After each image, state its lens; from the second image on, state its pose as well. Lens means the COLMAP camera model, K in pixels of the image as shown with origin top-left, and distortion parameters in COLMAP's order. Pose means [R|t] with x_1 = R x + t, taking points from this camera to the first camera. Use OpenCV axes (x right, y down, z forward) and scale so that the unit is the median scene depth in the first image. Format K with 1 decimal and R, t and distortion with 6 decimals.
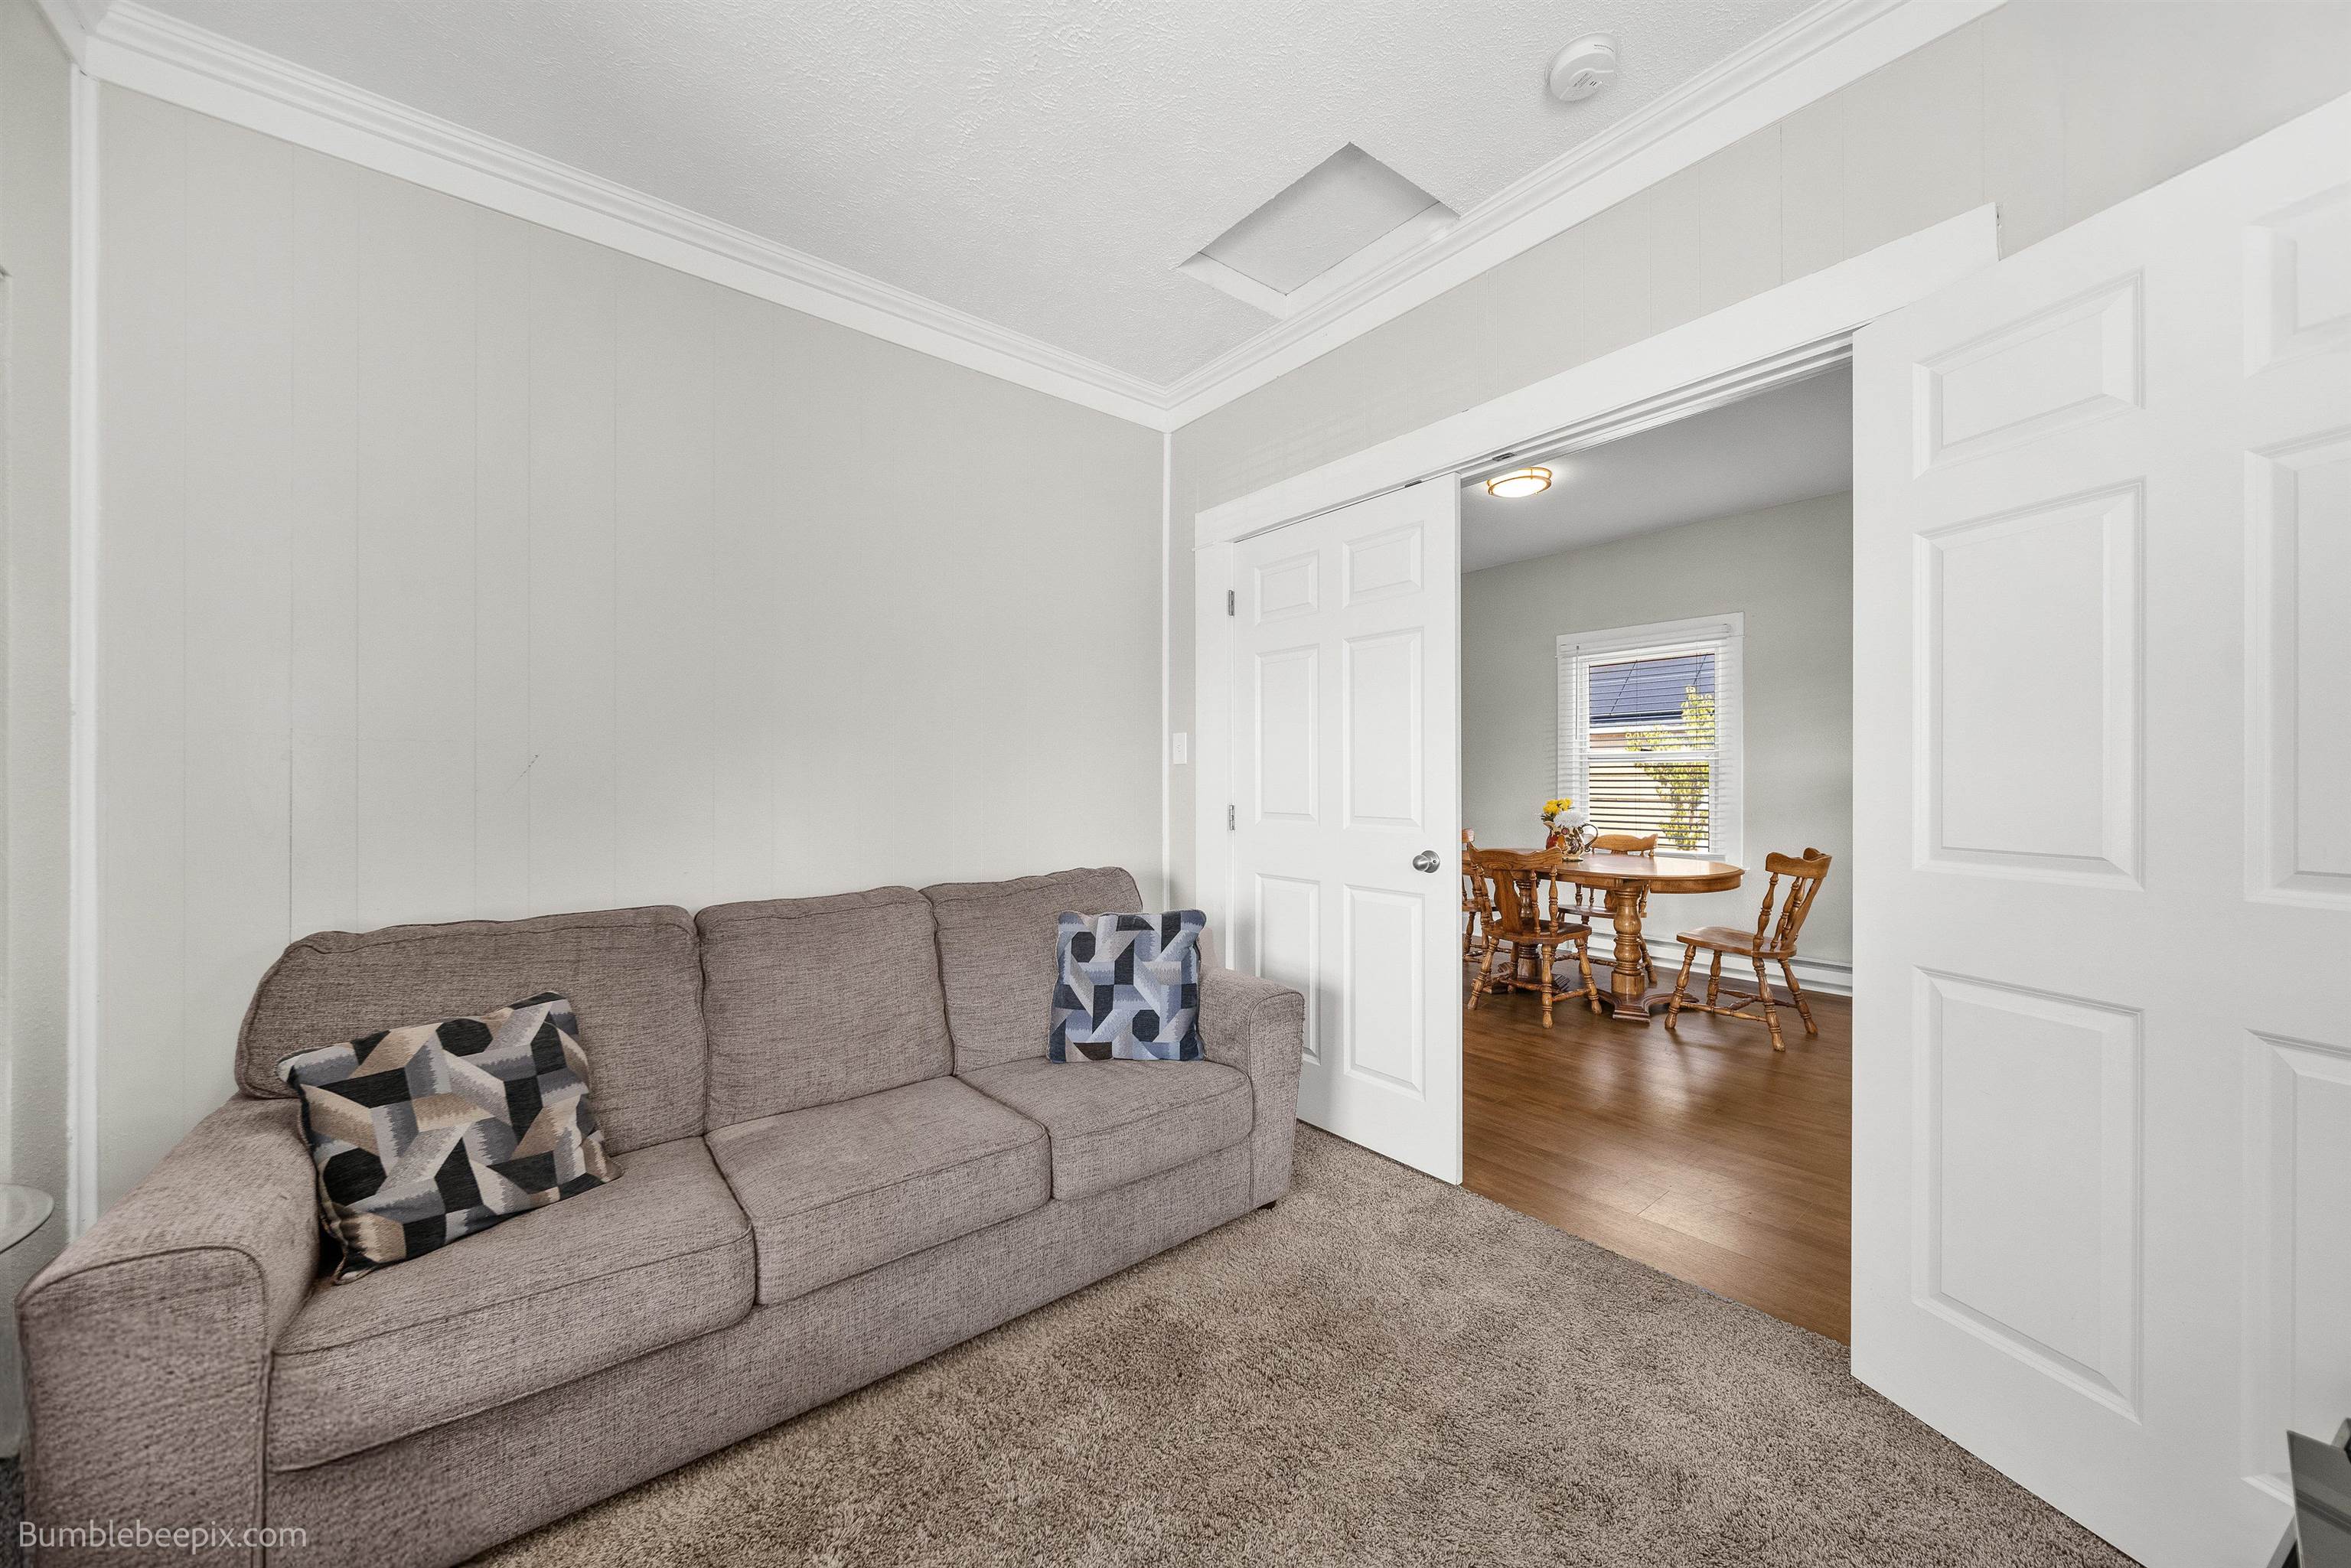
lens RADIAL K [[832.9, 0, 1175.3], [0, 832.9, 776.7], [0, 0, 1]] dist [0.000356, 0.000007]
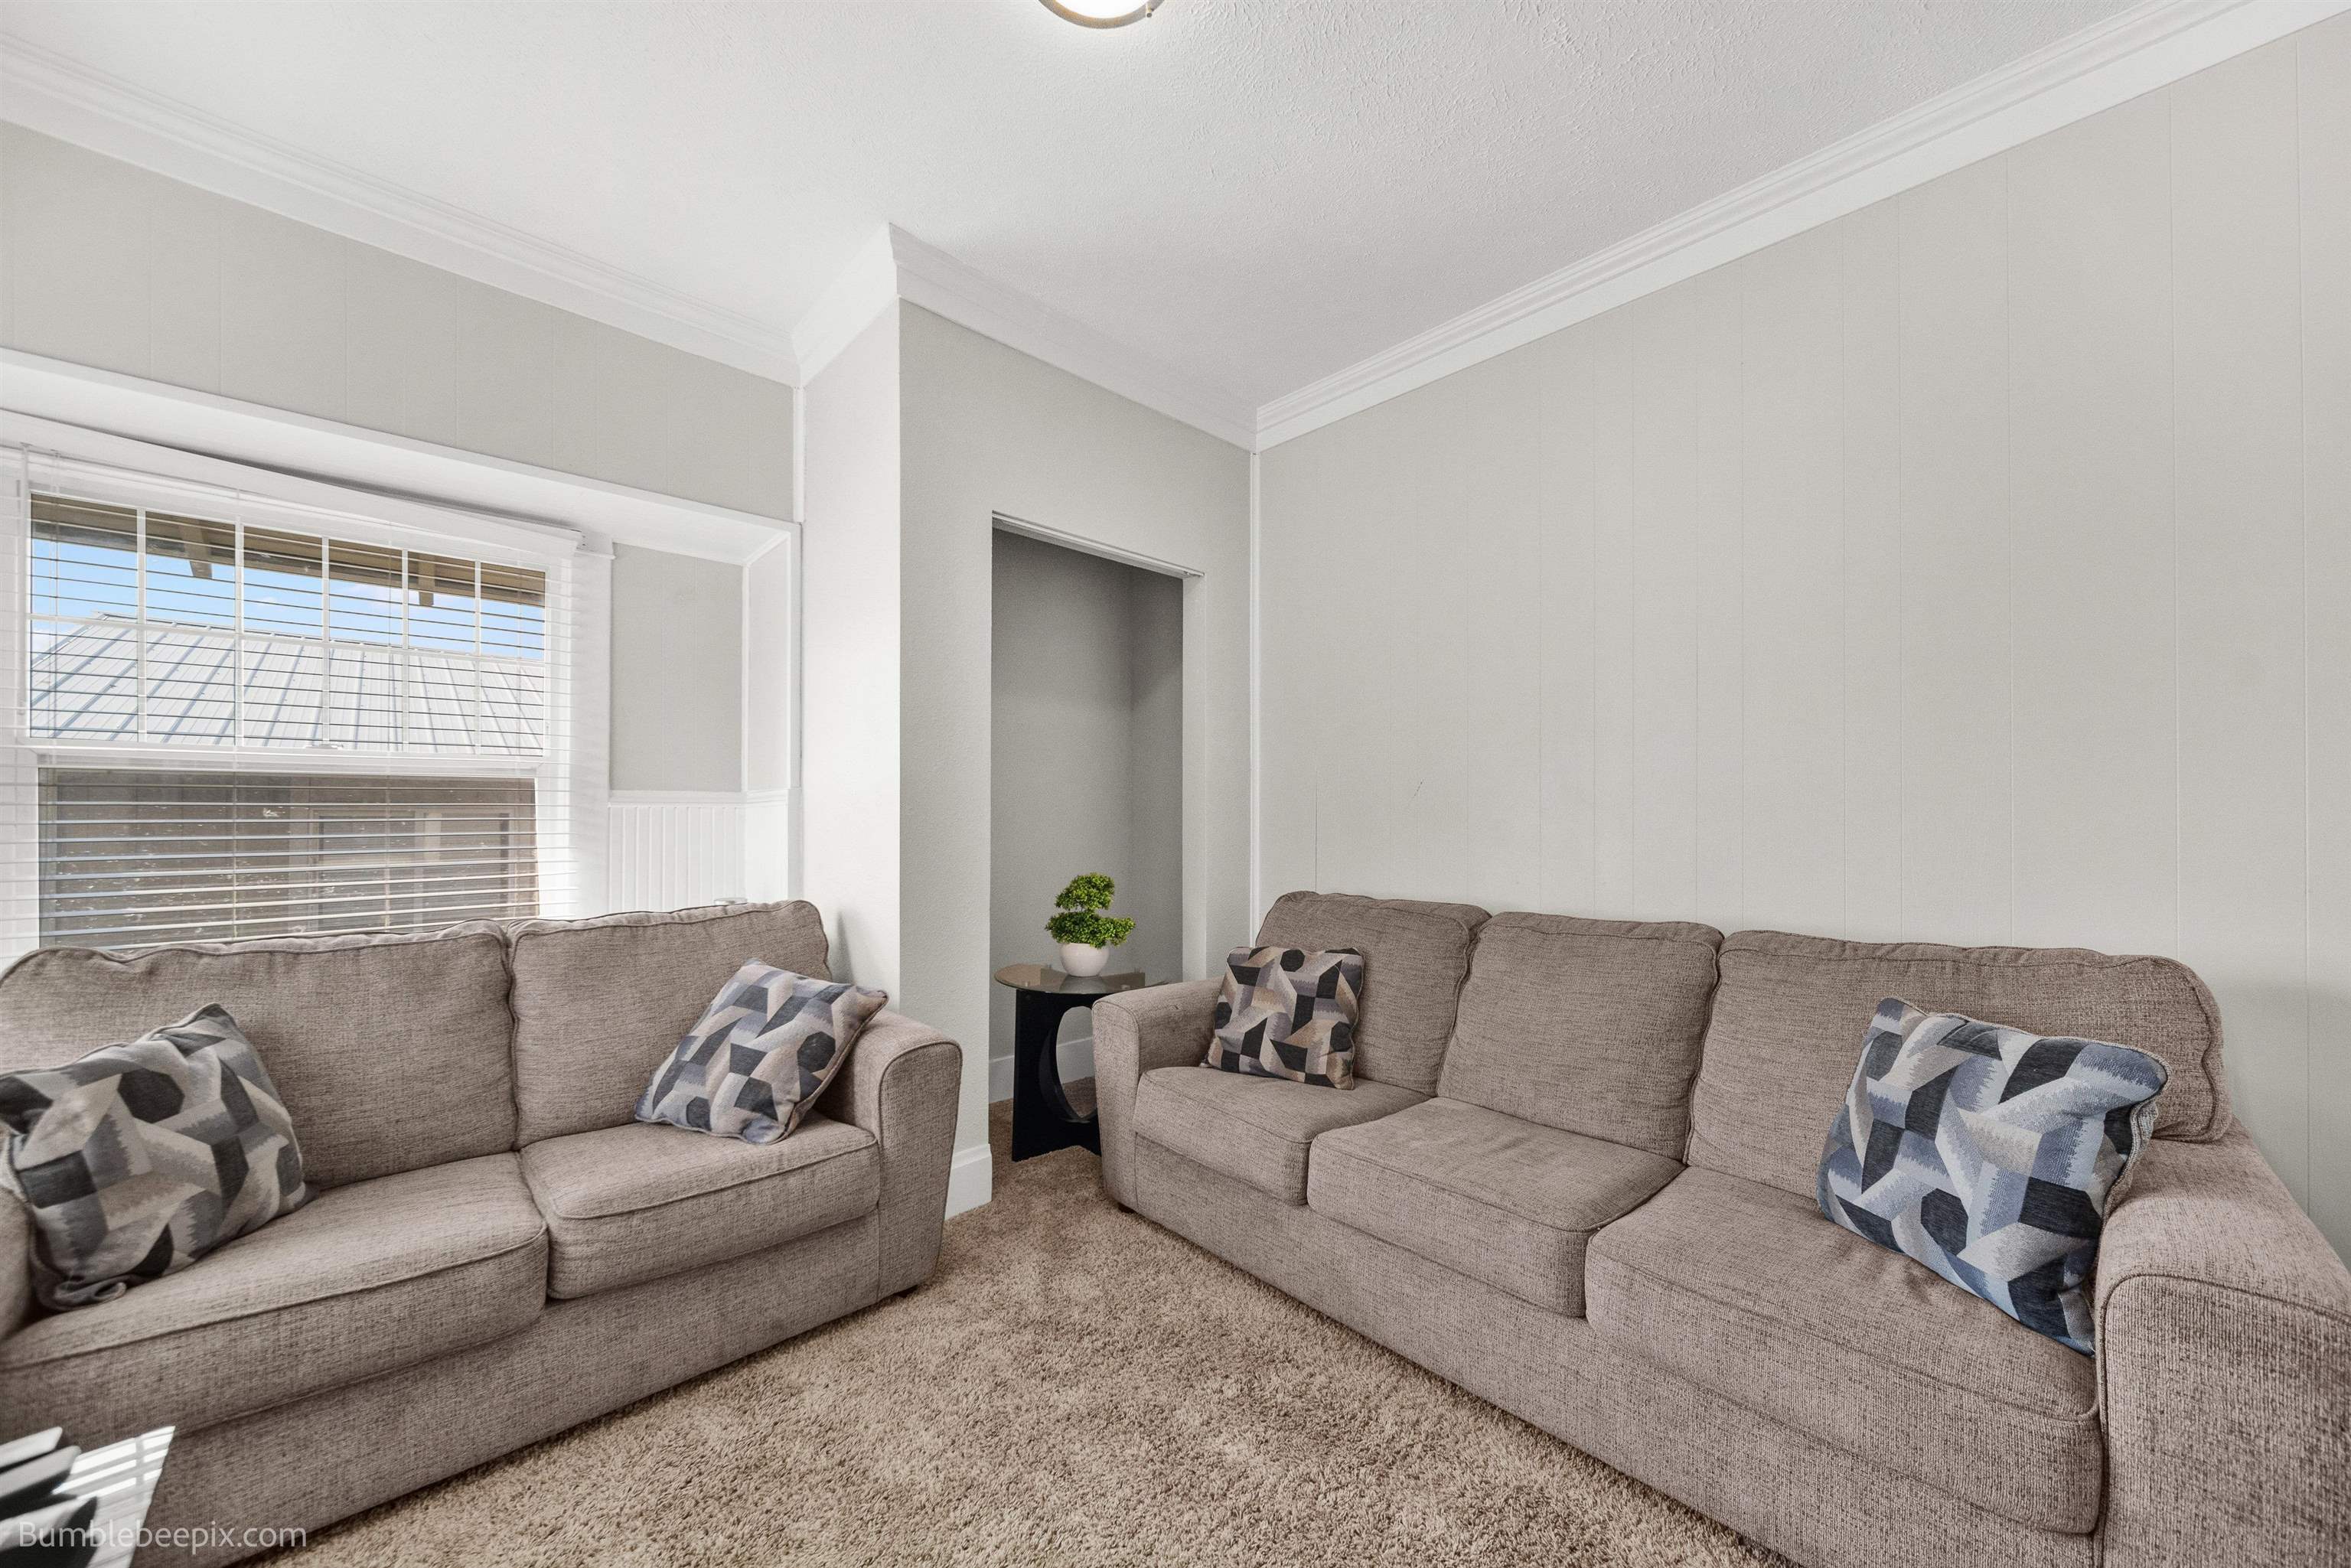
lens RADIAL K [[850.4, 0, 1150.4], [0, 850.4, 807.7], [0, 0, 1]] dist [0.005550, -0.000031]
pose [[0.067064, -0.012127, -0.997675, 0.480768], [-0.002882, 0.999920, -0.012348, 0.030980], [0.997745, 0.003703, 0.067024, 0.415509]]
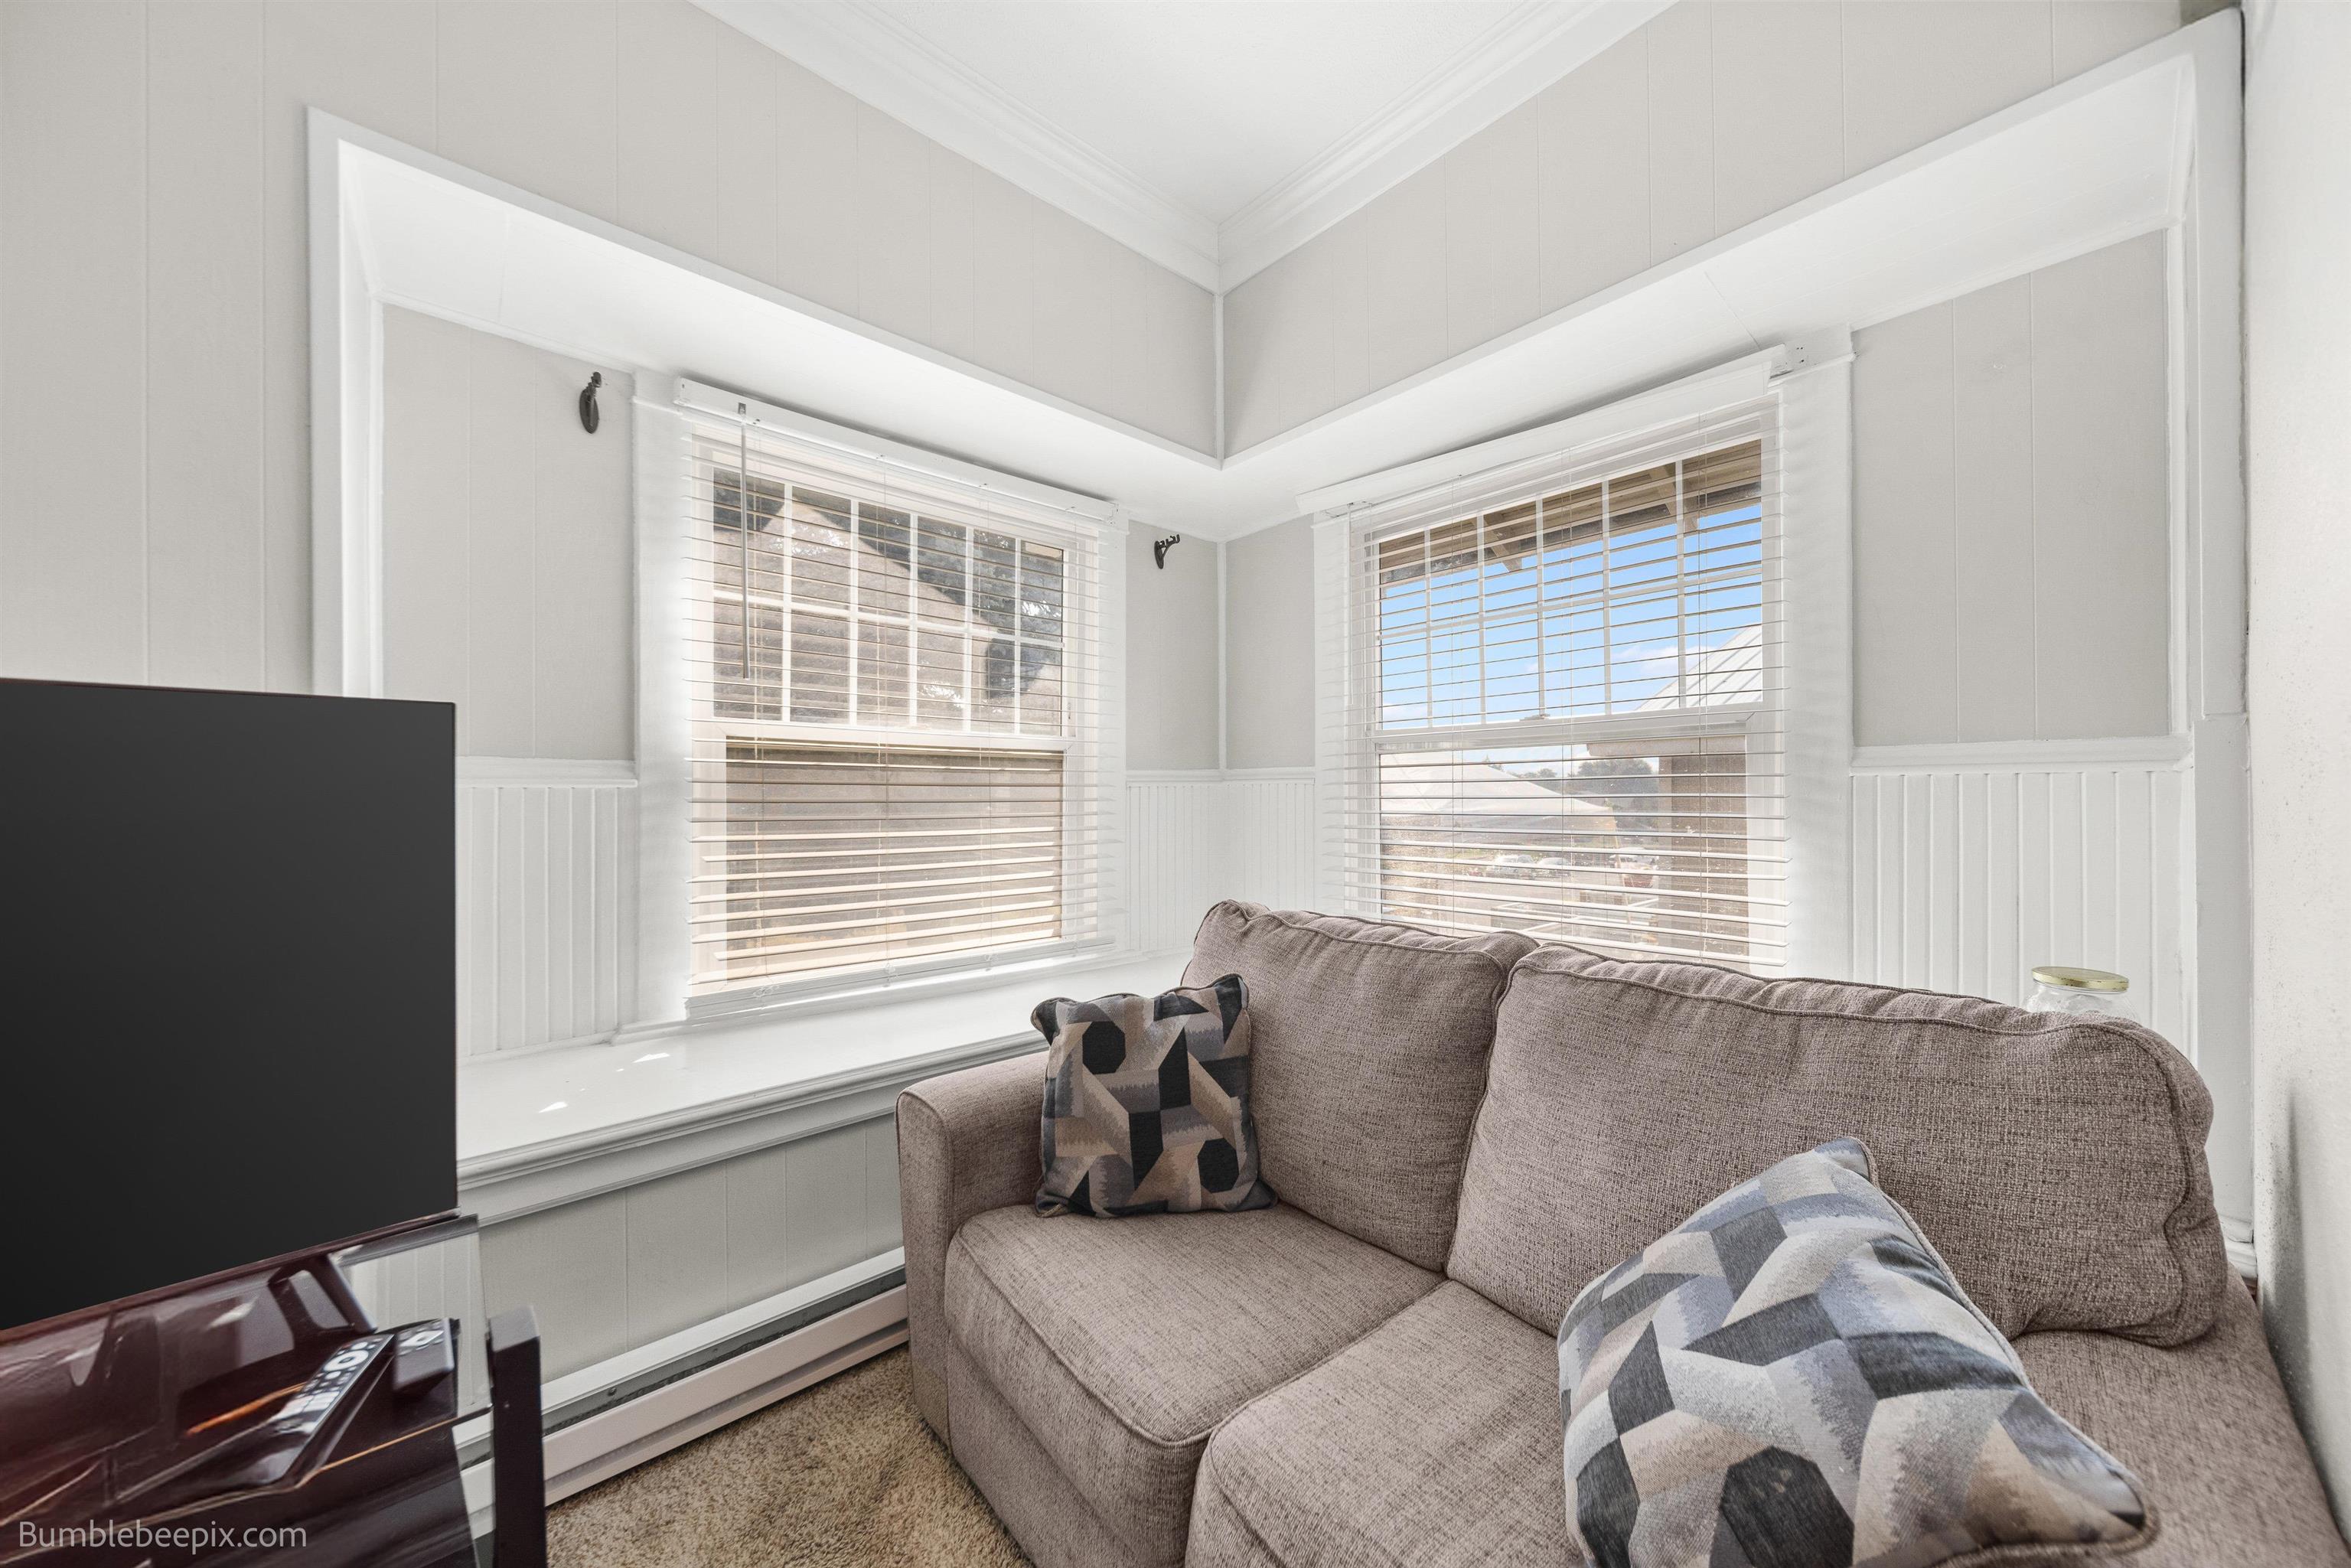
lens RADIAL K [[822.8, 0, 1175.3], [0, 822.8, 788.8], [0, 0, 1]] dist [0.000499, -0.000005]
pose [[-0.998545, 0.004719, -0.053722, -0.165188], [0.004608, 0.999987, 0.002189, 0.024413], [0.053731, 0.001939, -0.998554, 0.400421]]
